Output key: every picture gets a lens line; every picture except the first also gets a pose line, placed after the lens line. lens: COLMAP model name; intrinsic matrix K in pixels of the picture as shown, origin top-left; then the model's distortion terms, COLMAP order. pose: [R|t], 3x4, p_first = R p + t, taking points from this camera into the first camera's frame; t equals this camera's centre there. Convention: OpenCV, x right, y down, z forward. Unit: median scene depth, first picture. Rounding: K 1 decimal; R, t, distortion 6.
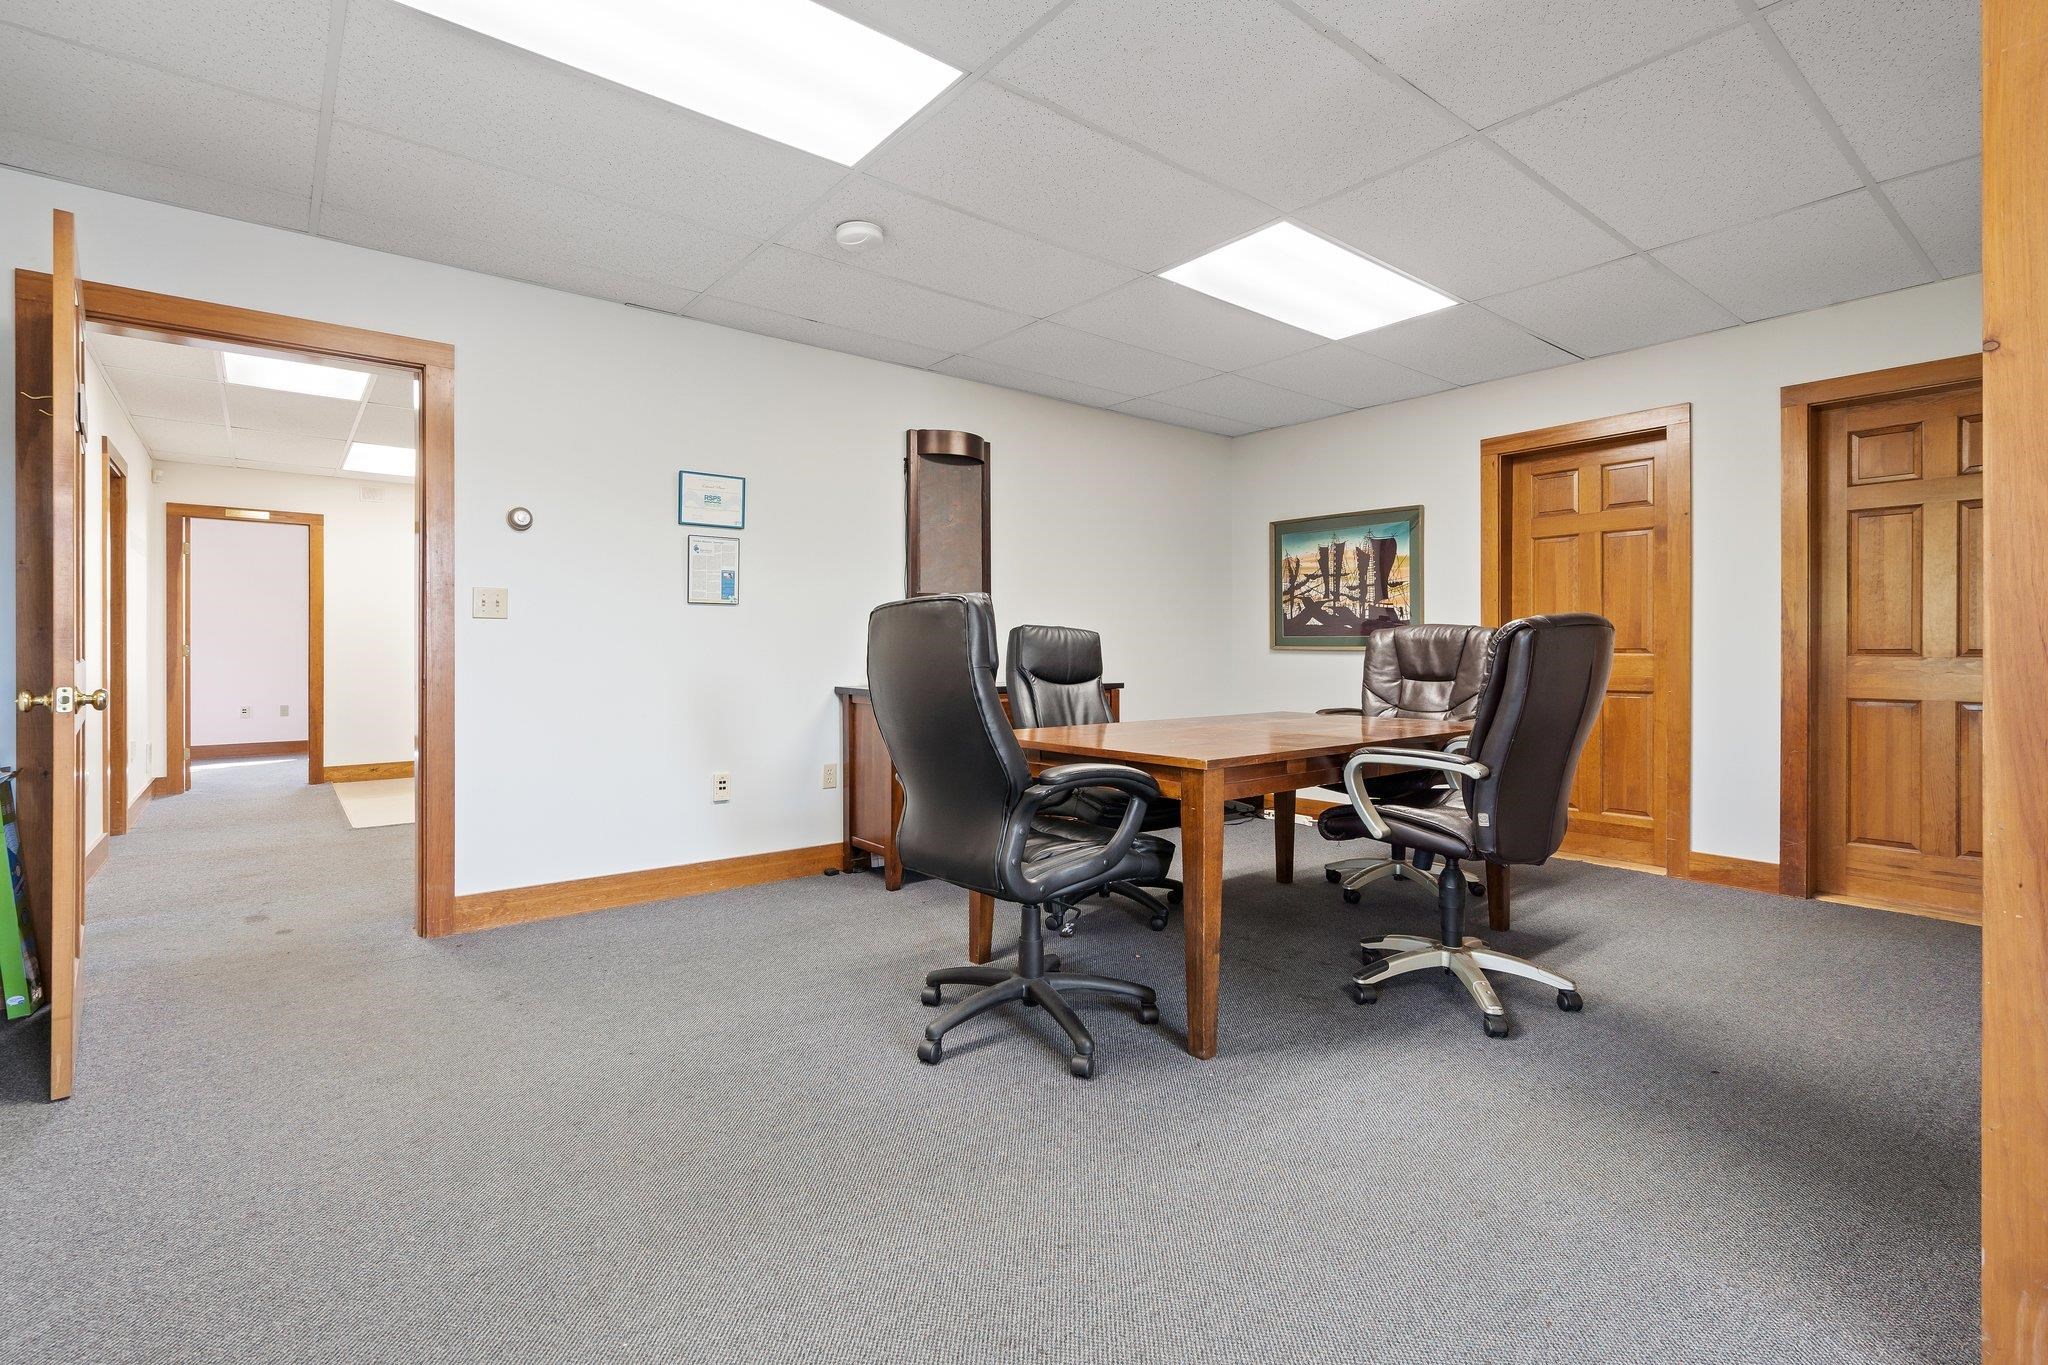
lens RADIAL K [[954.0, 0, 1017.0], [0, 954.0, 654.7], [0, 0, 1]] dist [0.000393, -0.000603]
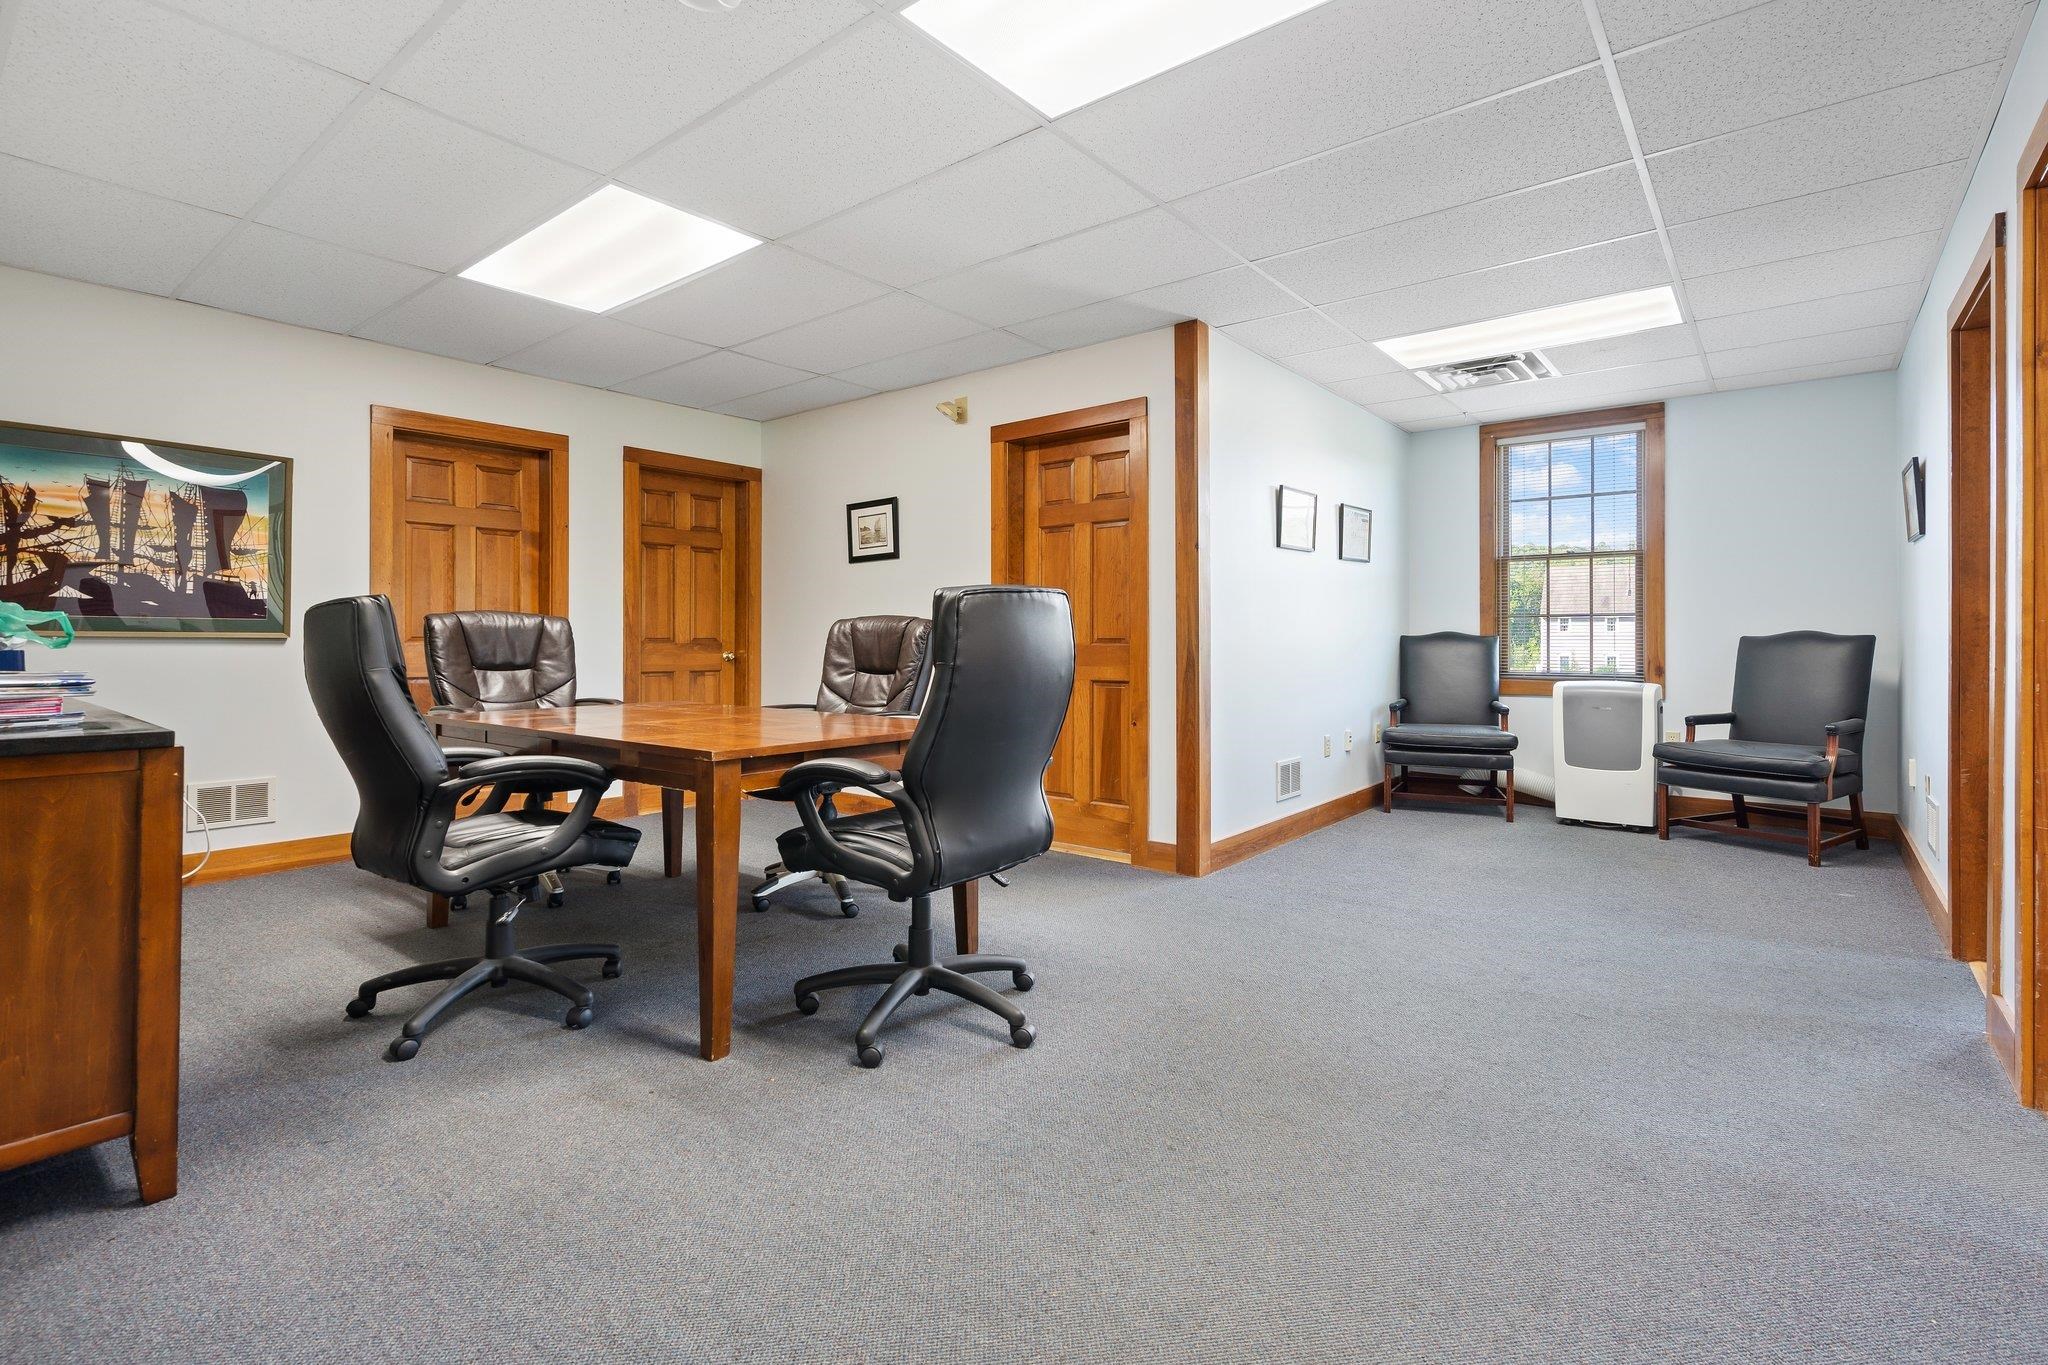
lens RADIAL K [[954.0, 0, 1041.7], [0, 954.0, 631.7], [0, 0, 1]] dist [0.000393, -0.000603]
pose [[-0.229722, 0.003153, 0.973251, -0.479736], [-0.004269, 0.999982, -0.004248, -0.008530], [-0.973247, -0.005131, -0.229705, 0.527283]]
